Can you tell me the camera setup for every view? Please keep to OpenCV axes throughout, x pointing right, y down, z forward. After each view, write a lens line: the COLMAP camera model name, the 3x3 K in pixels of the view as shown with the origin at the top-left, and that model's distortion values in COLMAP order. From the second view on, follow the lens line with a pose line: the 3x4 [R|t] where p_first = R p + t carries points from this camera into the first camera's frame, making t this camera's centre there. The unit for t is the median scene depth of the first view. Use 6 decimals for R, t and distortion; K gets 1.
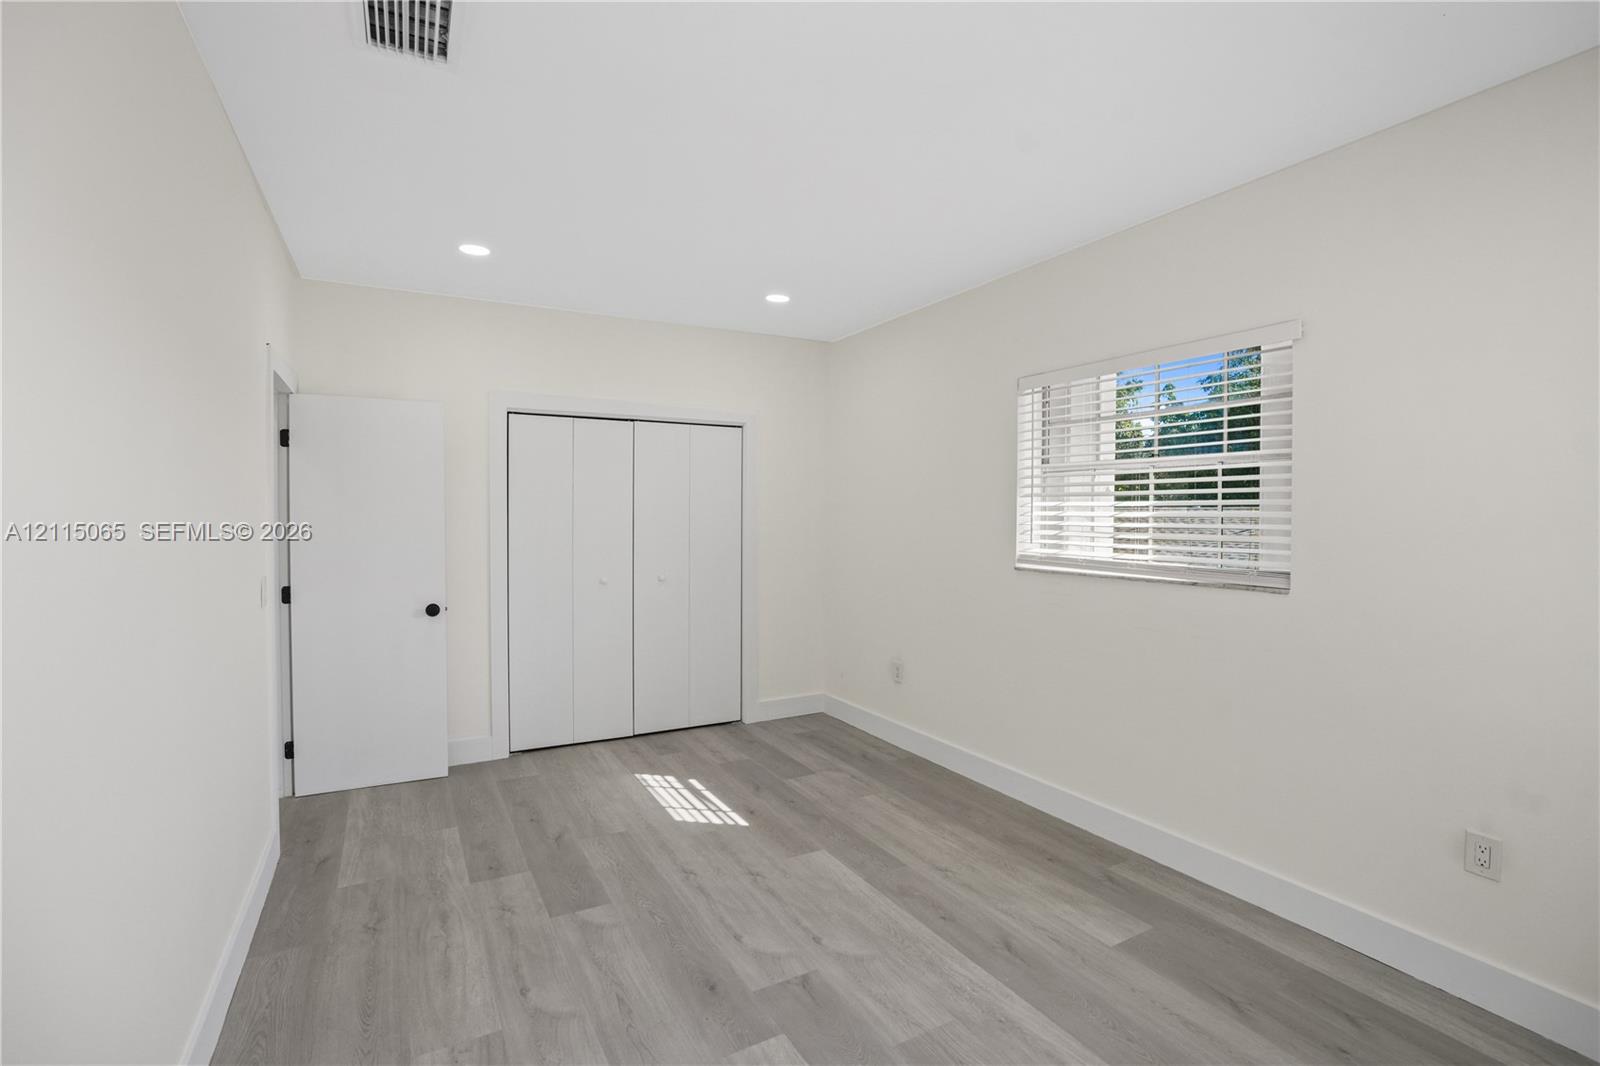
lens RADIAL K [[740.8, 0, 798.7], [0, 740.8, 526.6], [0, 0, 1]] dist [-0.069870, 0.034298]
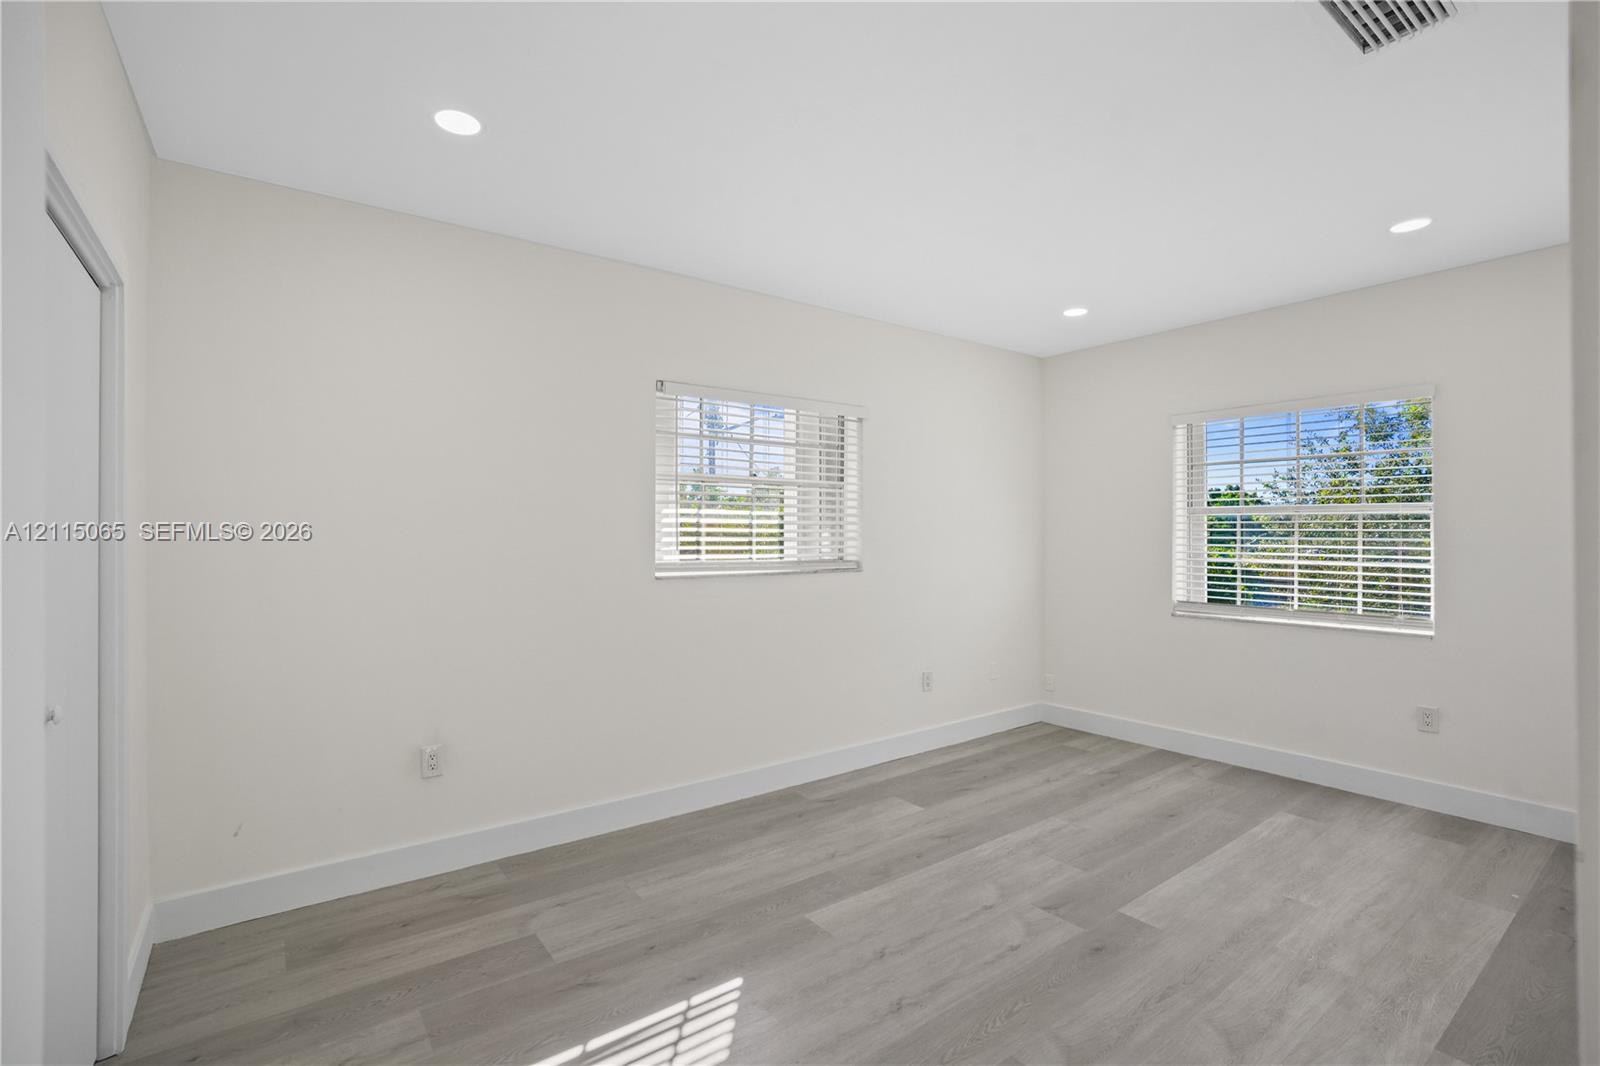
lens RADIAL K [[738.7, 0, 812.1], [0, 738.7, 545.3], [0, 0, 1]] dist [-0.069970, 0.034233]
pose [[-0.142452, -0.019503, 0.989610, -0.791214], [0.018410, 0.999581, 0.022349, -0.003085], [-0.989630, 0.021403, -0.142034, 1.106769]]
